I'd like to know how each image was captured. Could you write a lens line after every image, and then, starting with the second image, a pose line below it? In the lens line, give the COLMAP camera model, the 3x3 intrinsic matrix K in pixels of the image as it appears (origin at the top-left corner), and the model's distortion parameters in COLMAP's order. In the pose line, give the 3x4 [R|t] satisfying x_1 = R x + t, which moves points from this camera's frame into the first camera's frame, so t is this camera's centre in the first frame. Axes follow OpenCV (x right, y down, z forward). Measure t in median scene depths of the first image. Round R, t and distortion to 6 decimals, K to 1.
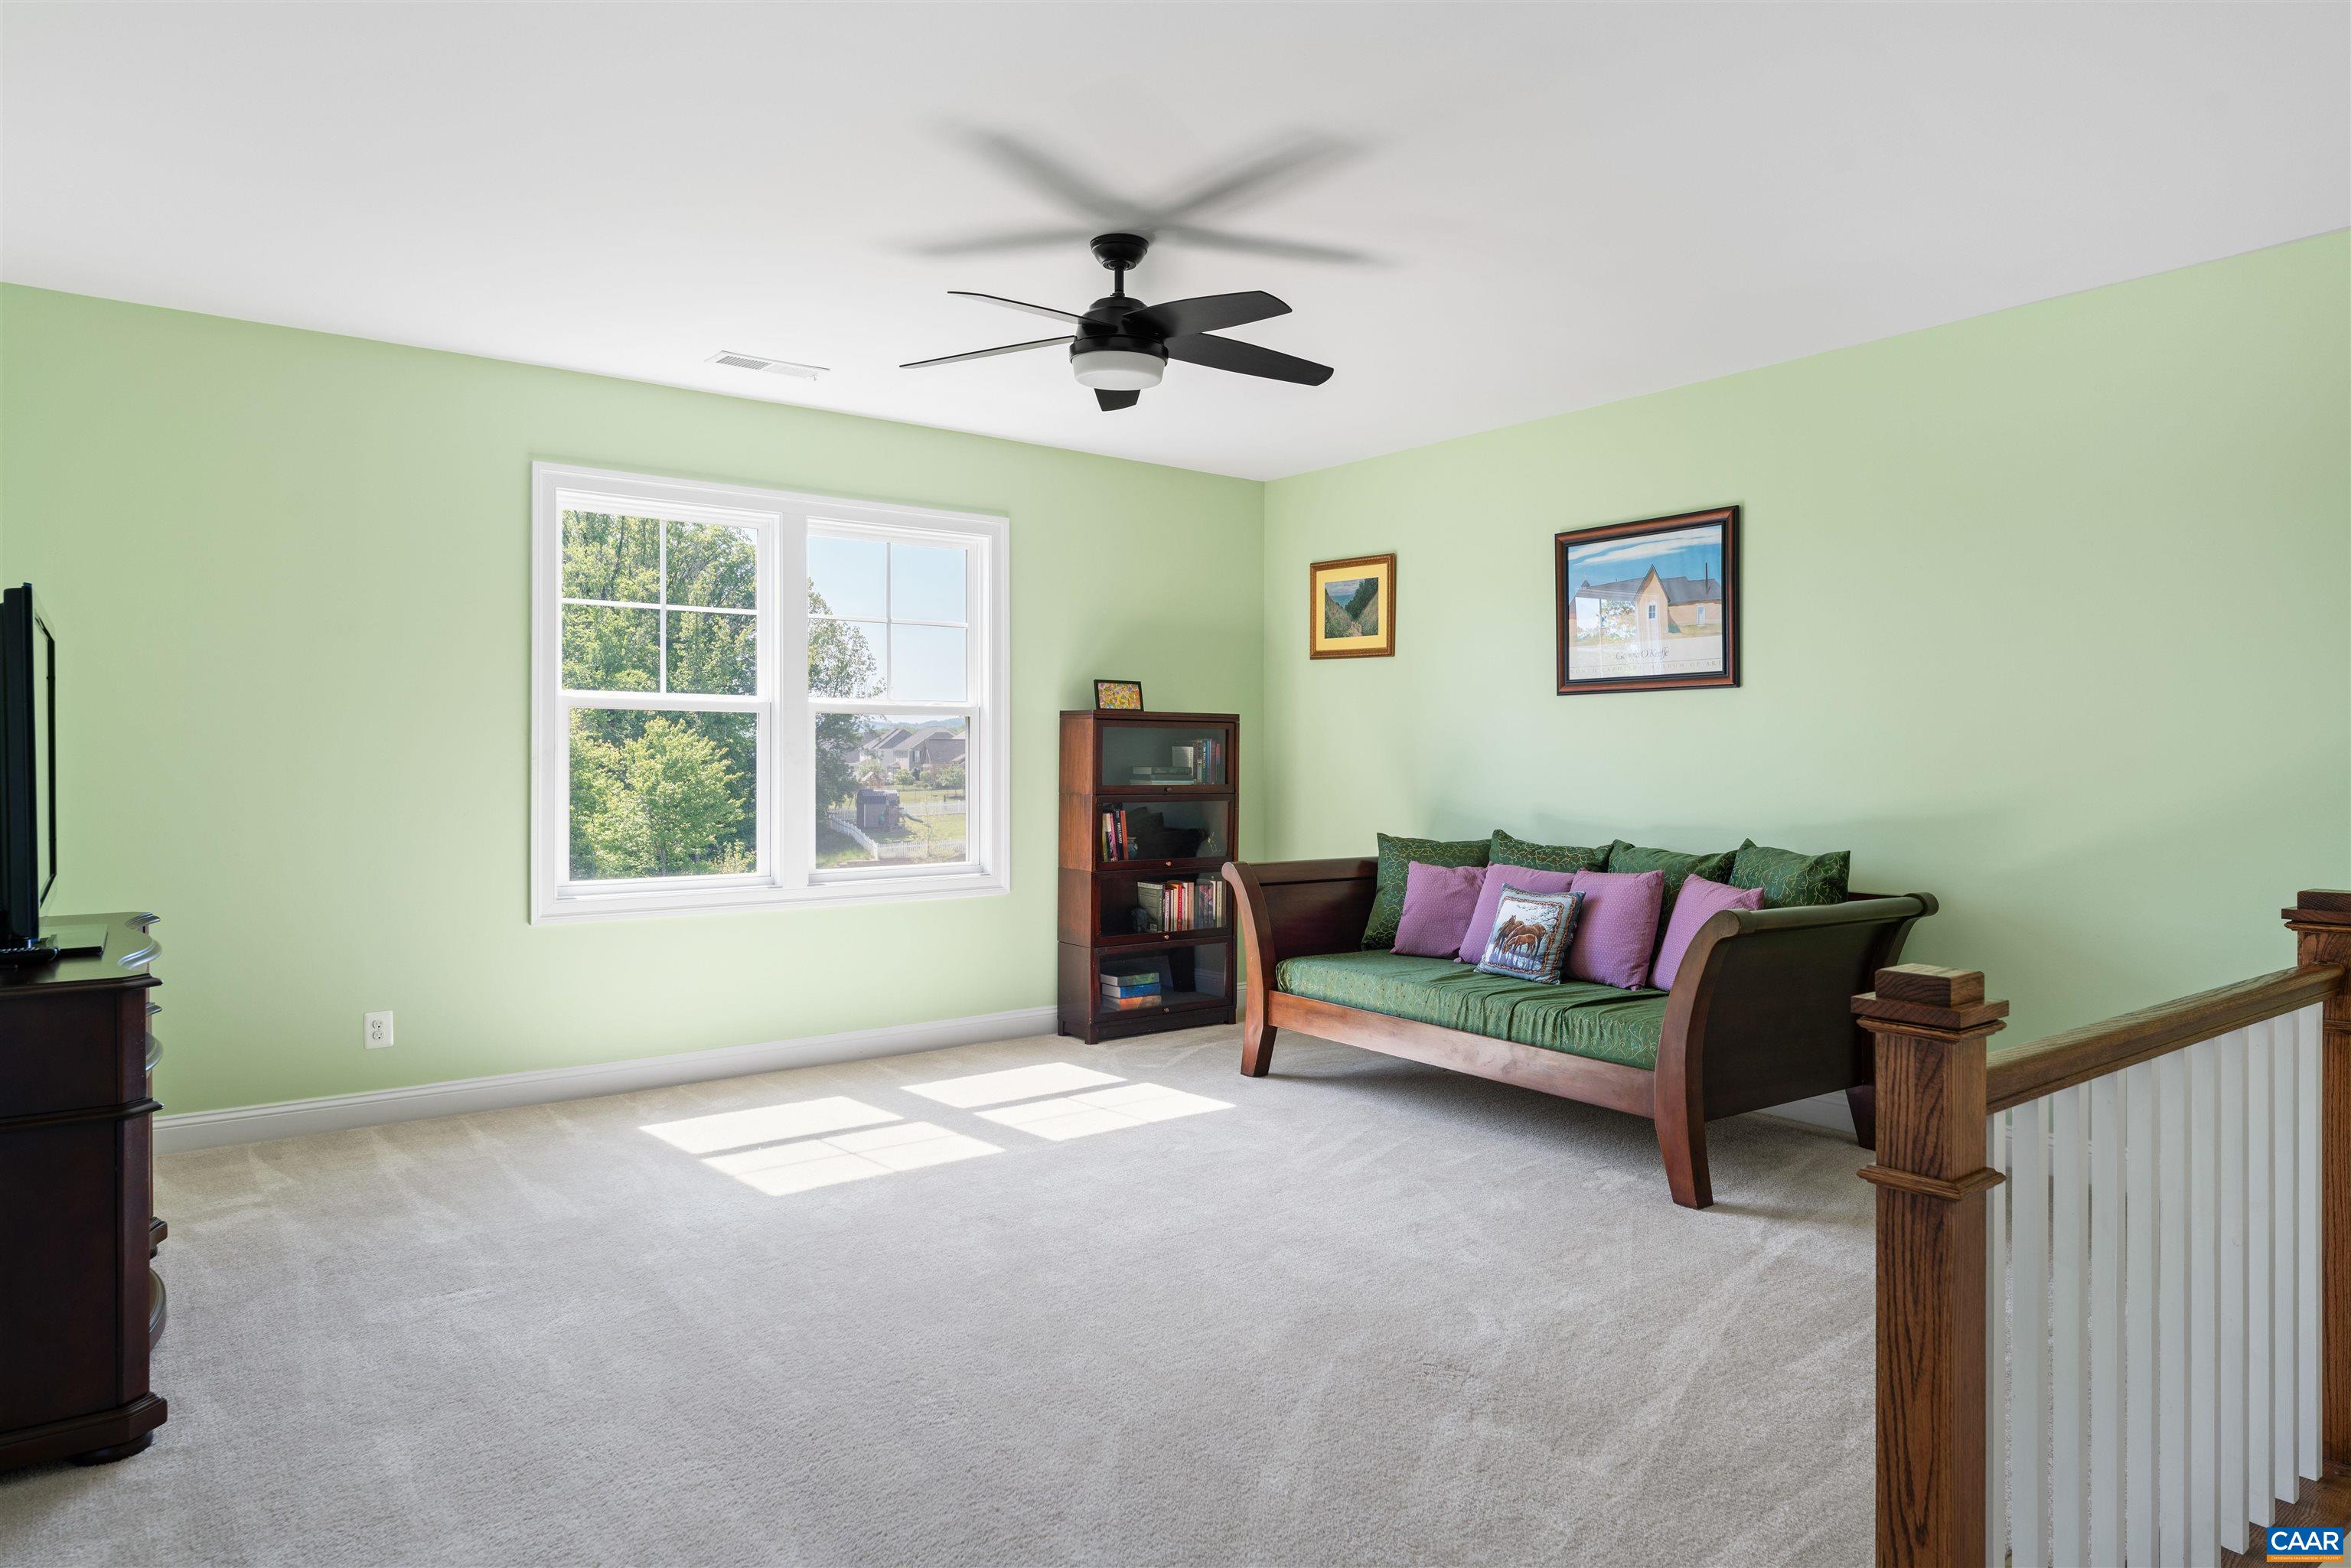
lens RADIAL K [[1387.8, 0, 1175.9], [0, 1387.8, 759.8], [0, 0, 1]] dist [0.000228, 0.000037]
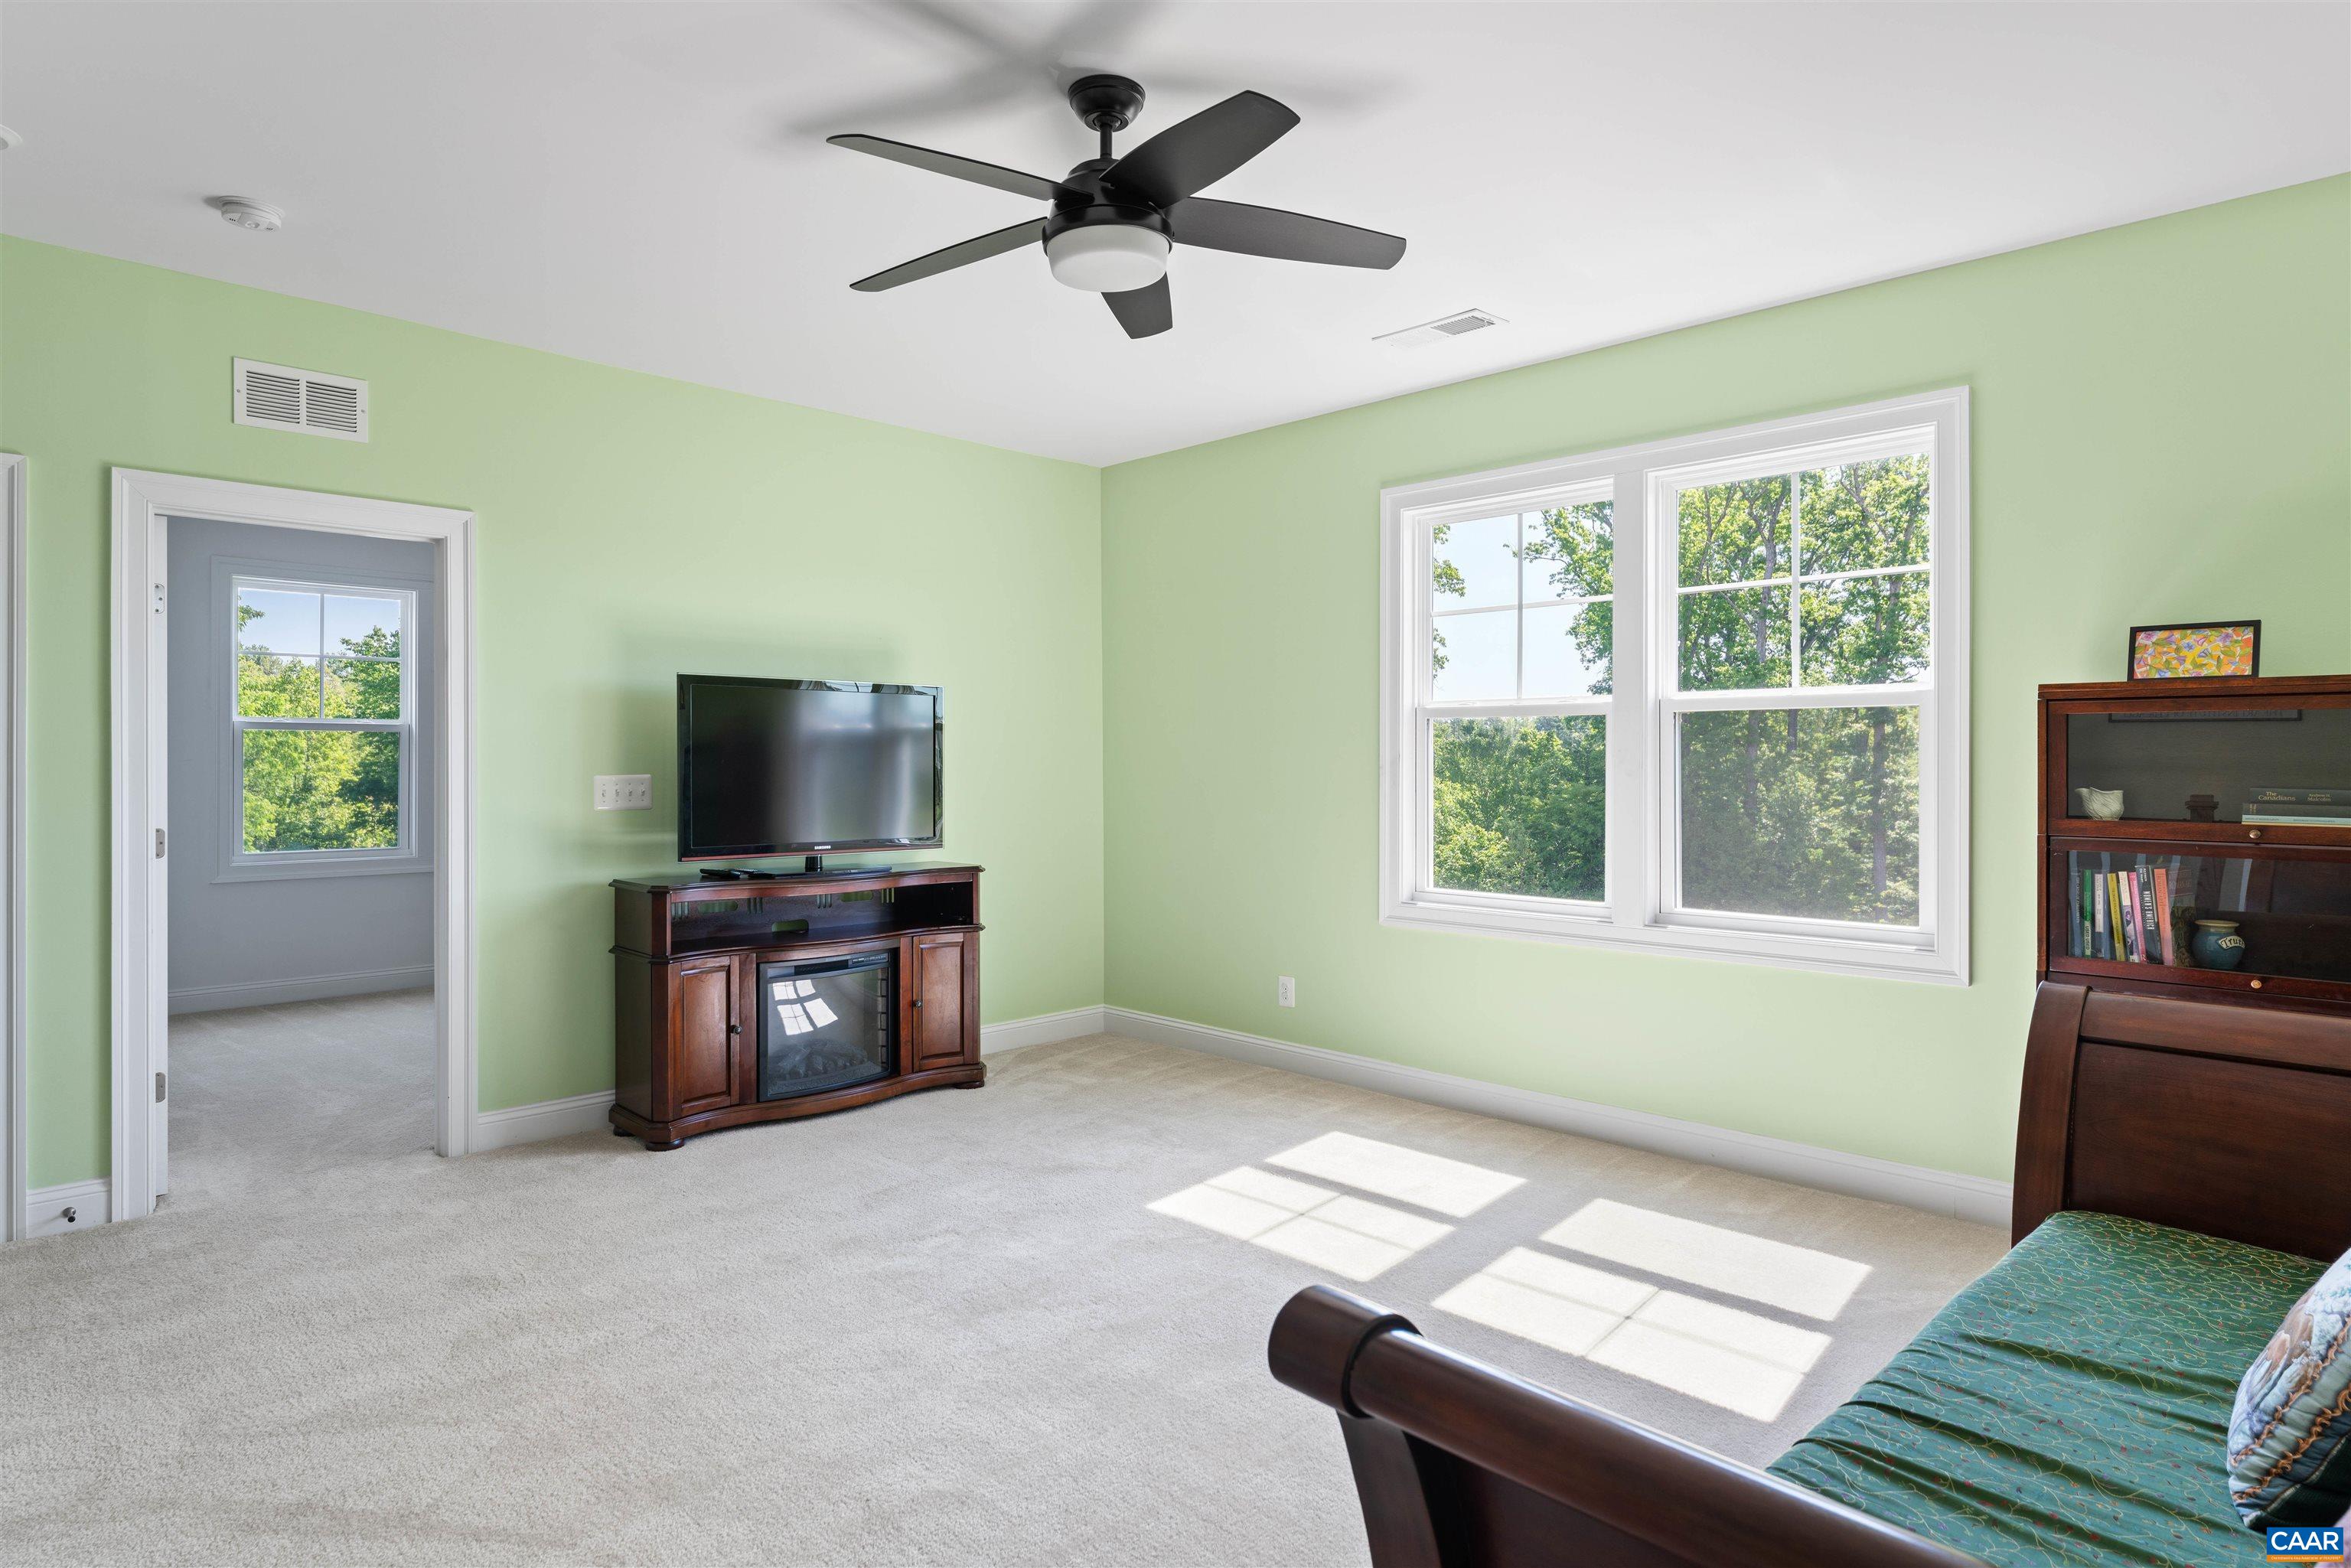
lens RADIAL K [[1293.3, 0, 1175.6], [0, 1293.3, 771.6], [0, 0, 1]] dist [0.000212, 0.000223]
pose [[0.141765, 0.004740, -0.989889, 0.447421], [-0.002114, 0.999988, 0.004485, -0.002550], [0.989898, 0.001457, 0.141773, 0.626393]]
